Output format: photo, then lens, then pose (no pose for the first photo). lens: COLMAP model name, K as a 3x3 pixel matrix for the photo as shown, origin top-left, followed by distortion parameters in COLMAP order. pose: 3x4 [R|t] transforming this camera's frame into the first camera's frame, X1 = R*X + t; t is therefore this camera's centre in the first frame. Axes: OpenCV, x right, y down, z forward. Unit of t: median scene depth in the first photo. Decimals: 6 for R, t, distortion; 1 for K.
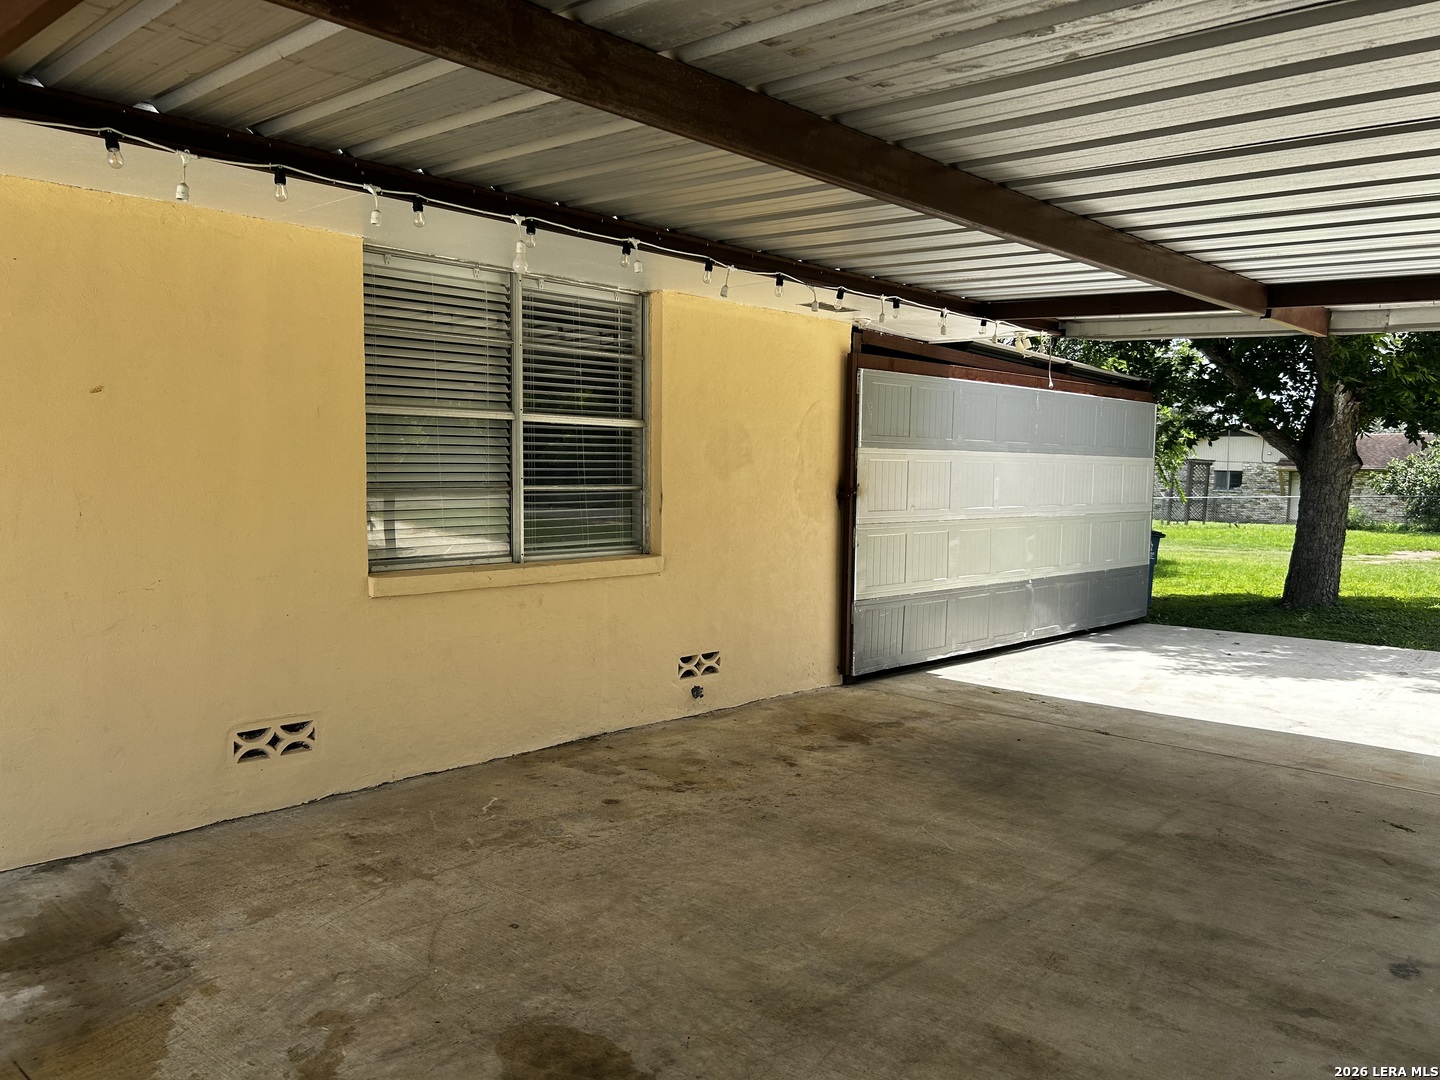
lens RADIAL K [[1082.2, 0, 720.0], [0, 1082.2, 540.0], [0, 0, 1]] dist [0.015758, -0.034662]
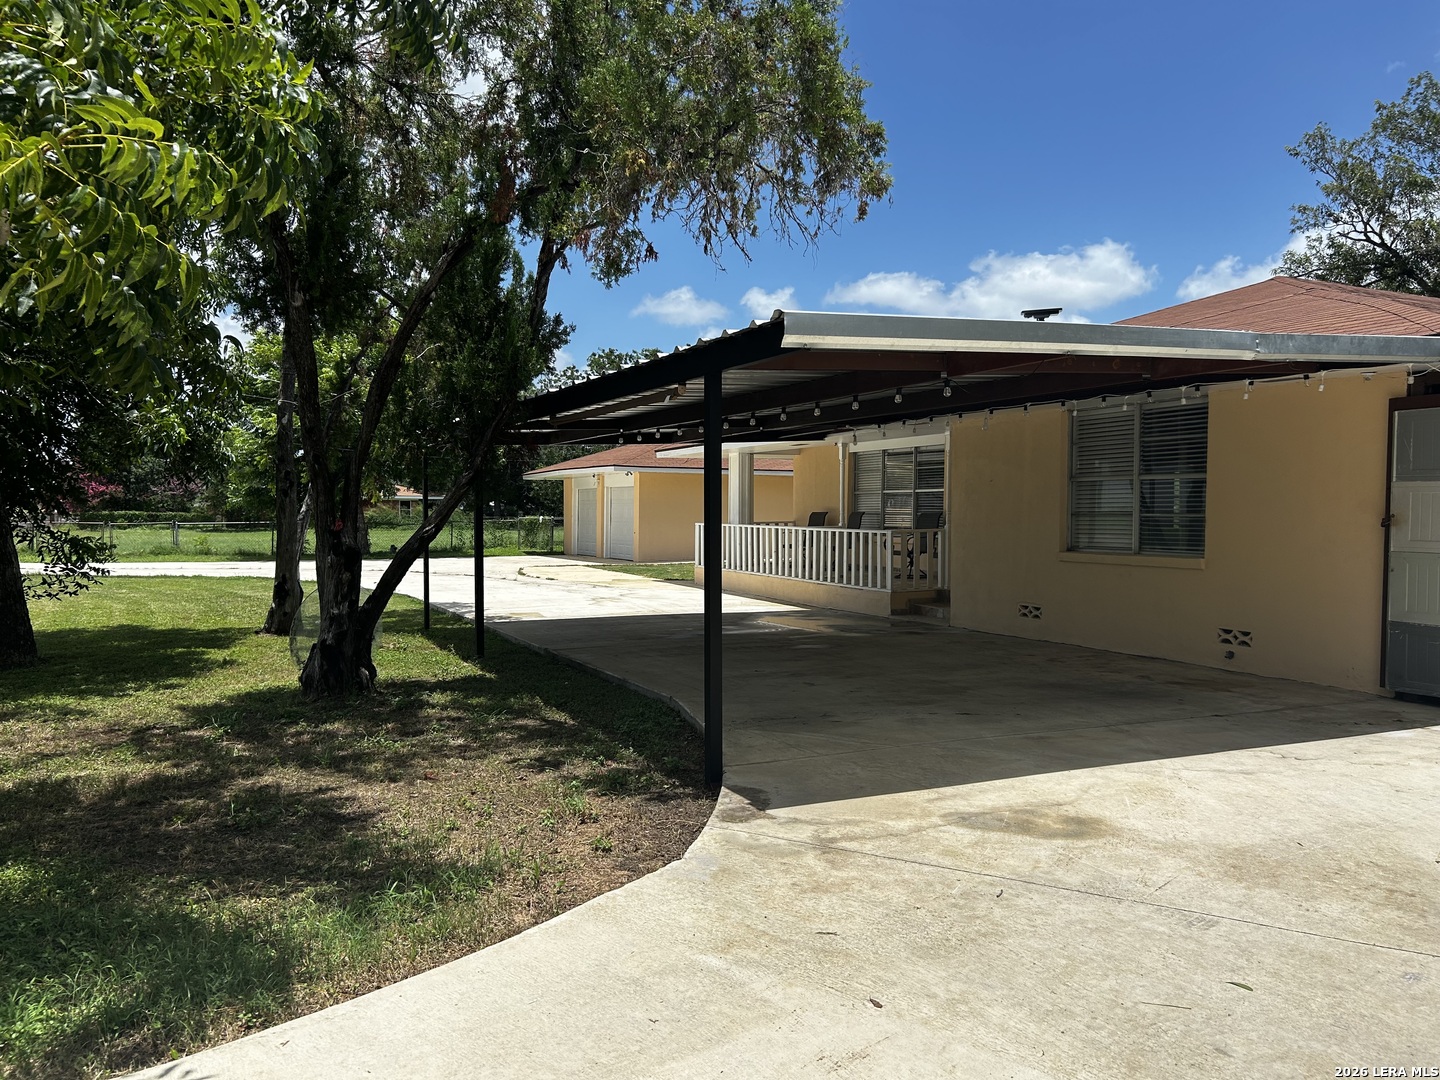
lens RADIAL K [[1082.2, 0, 720.0], [0, 1082.2, 540.0], [0, 0, 1]] dist [0.015758, -0.034662]
pose [[-0.362654, -0.016254, -0.931782, 1.692881], [-0.103297, 0.994388, 0.022858, 0.023068], [0.926181, 0.104540, -0.362298, 0.912920]]
